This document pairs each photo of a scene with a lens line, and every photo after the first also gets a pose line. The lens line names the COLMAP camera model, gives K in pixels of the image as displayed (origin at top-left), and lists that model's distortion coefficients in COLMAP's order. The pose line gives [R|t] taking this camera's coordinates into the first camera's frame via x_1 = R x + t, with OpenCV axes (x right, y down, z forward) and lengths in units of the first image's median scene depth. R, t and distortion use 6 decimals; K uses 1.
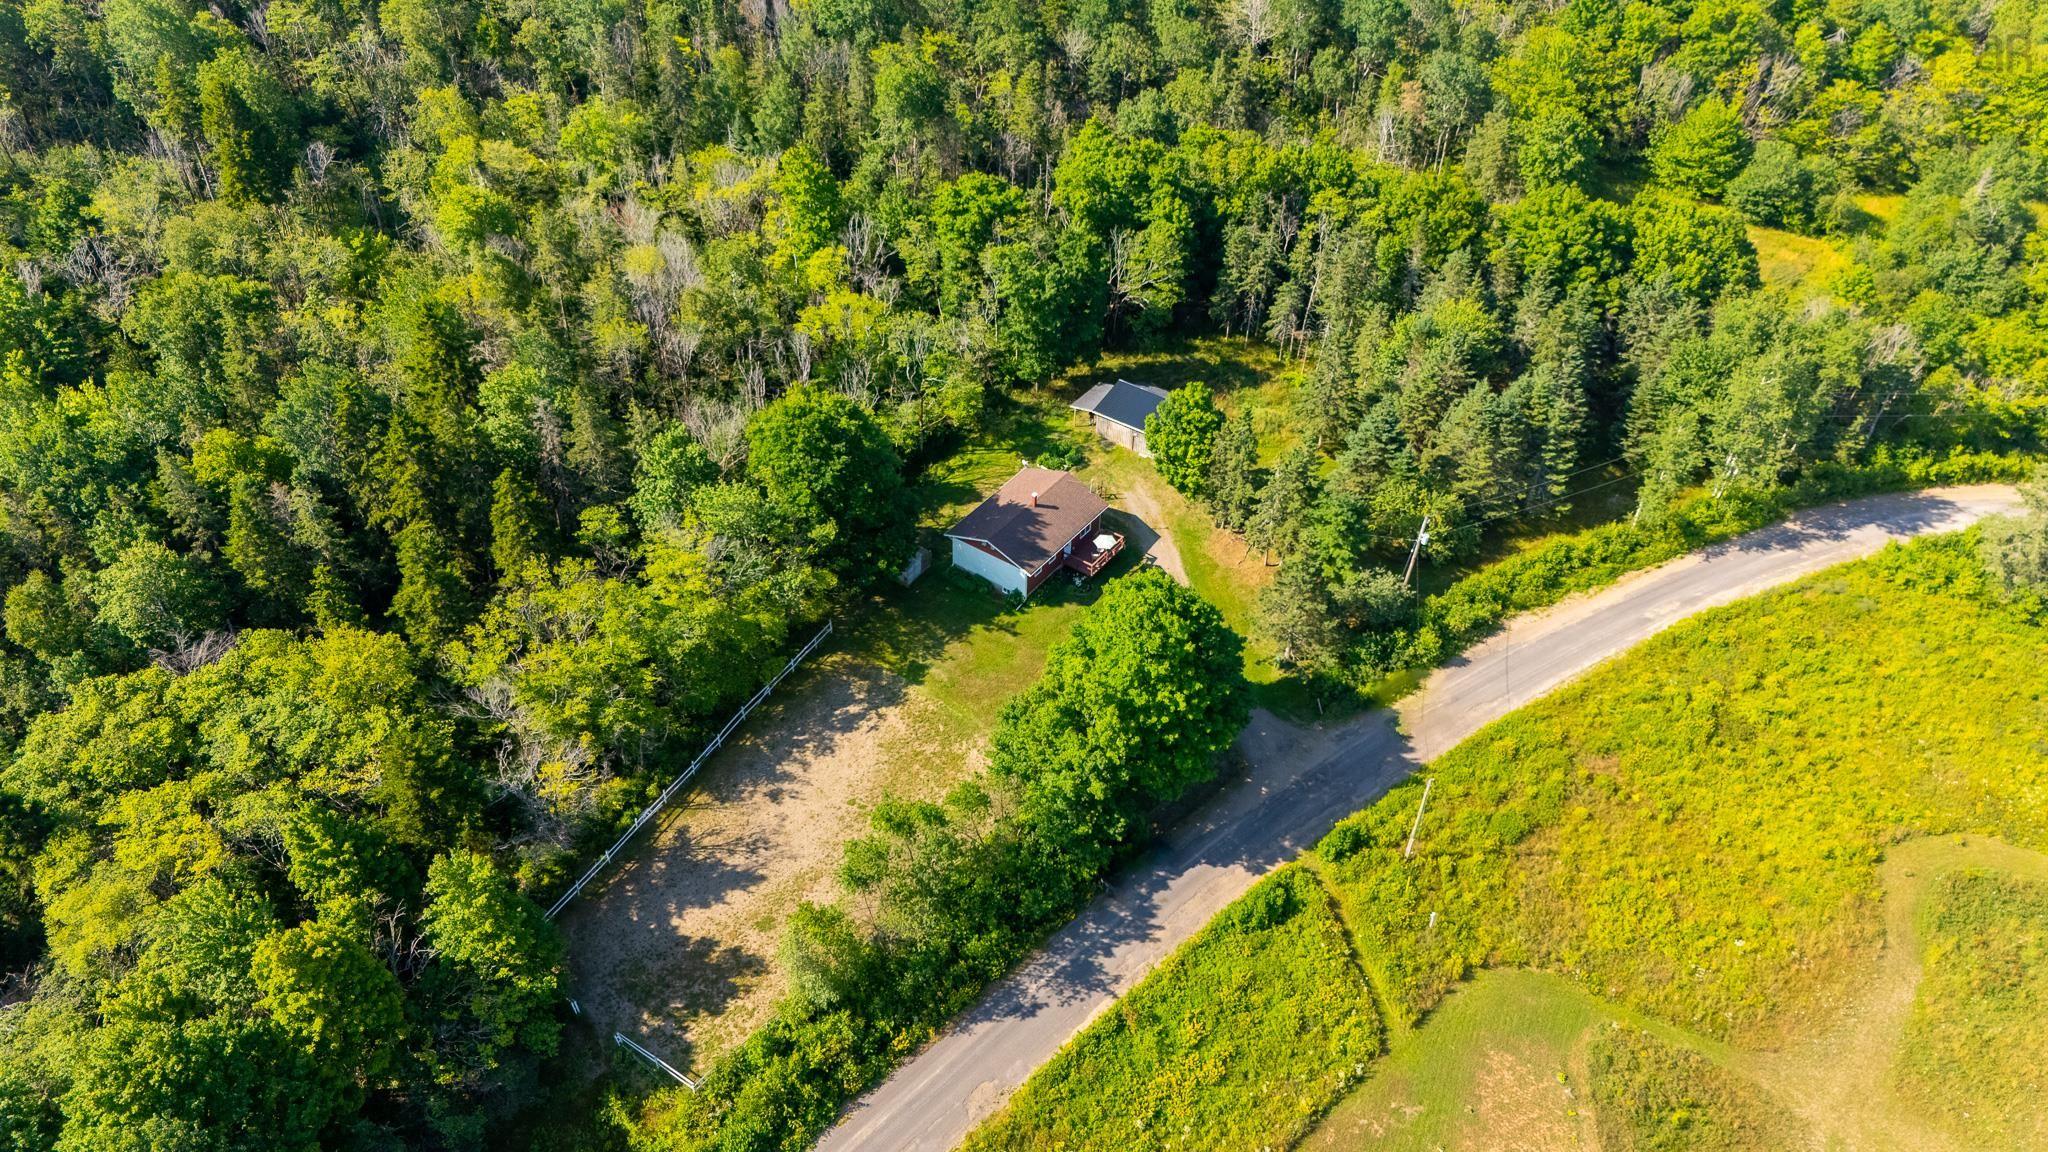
lens RADIAL K [[1515.8, 0, 1024.4], [0, 1515.8, 585.3], [0, 0, 1]] dist [0.057083, -0.035082]
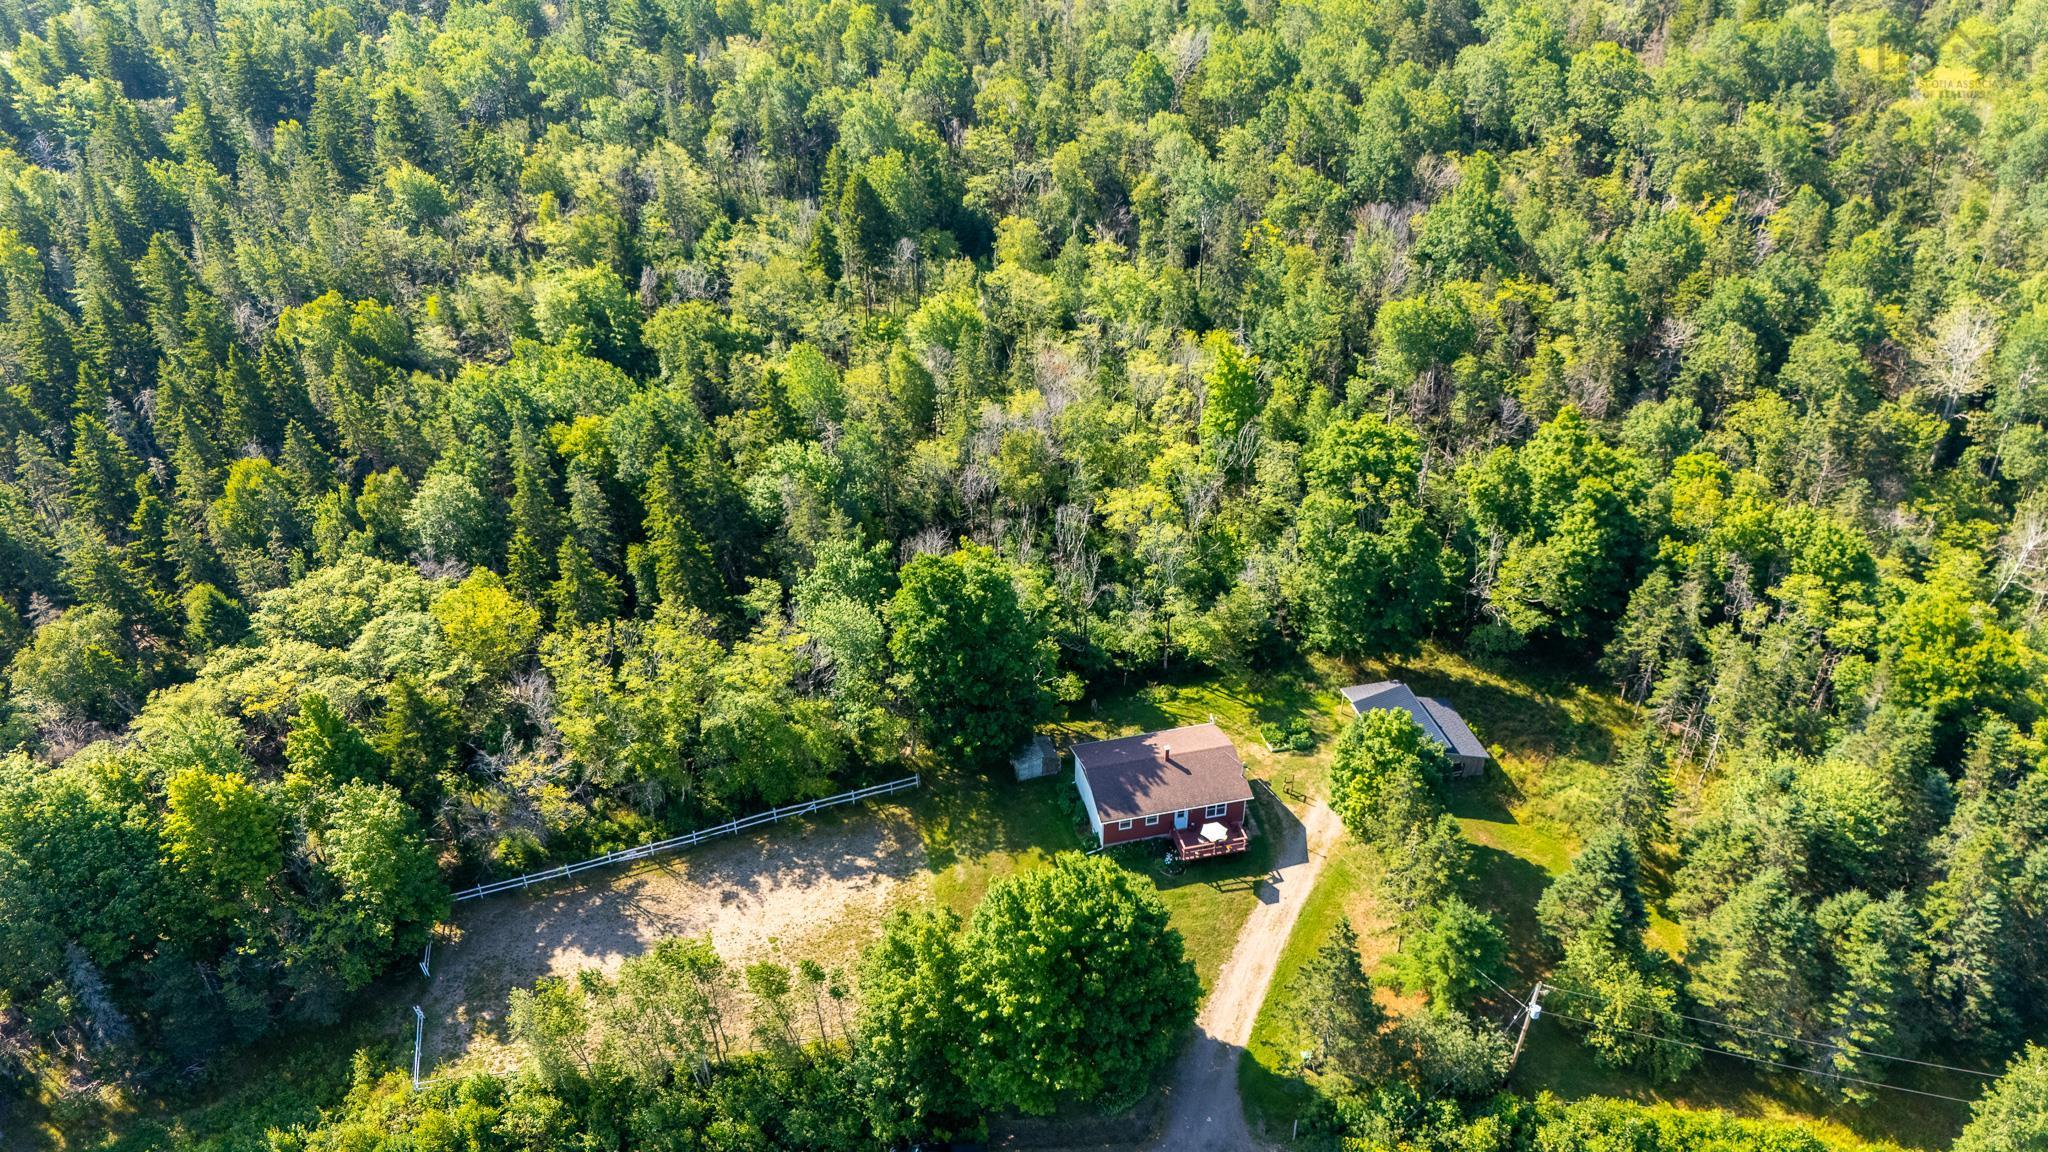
lens RADIAL K [[1515.8, 0, 1008.9], [0, 1515.8, 580.5], [0, 0, 1]] dist [0.057083, -0.035082]
pose [[0.753107, 0.350431, -0.556801, 0.432566], [-0.411803, 0.911125, 0.016442, -0.136265], [0.513077, 0.216909, 0.830483, 0.195662]]
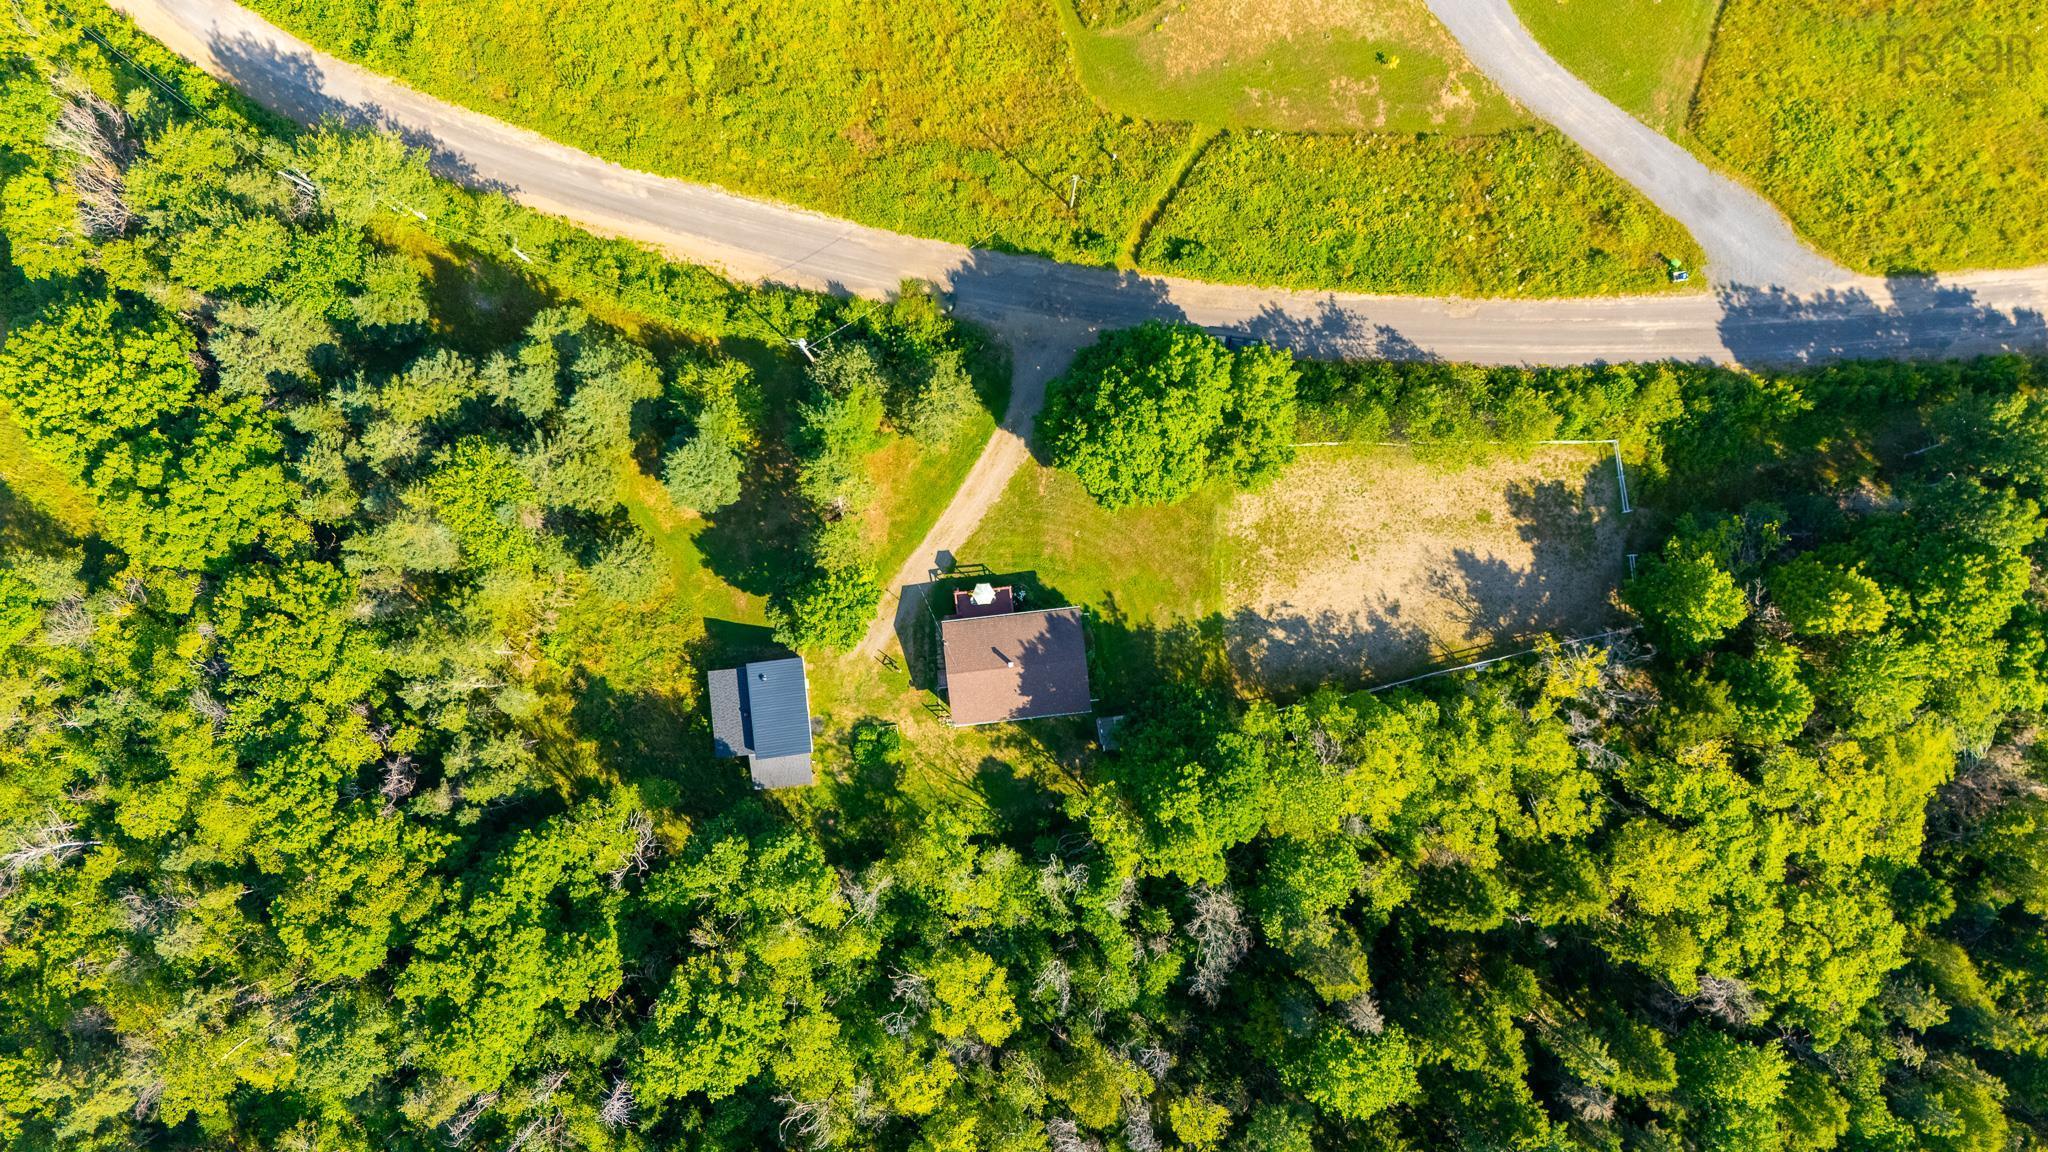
lens RADIAL K [[1515.8, 0, 1014.3], [0, 1515.8, 572.9], [0, 0, 1]] dist [0.057083, -0.035082]
pose [[-0.665134, -0.746464, -0.019679, 0.076225], [0.478050, -0.445914, 0.756722, -0.845095], [-0.573641, 0.493914, 0.653441, 0.341163]]
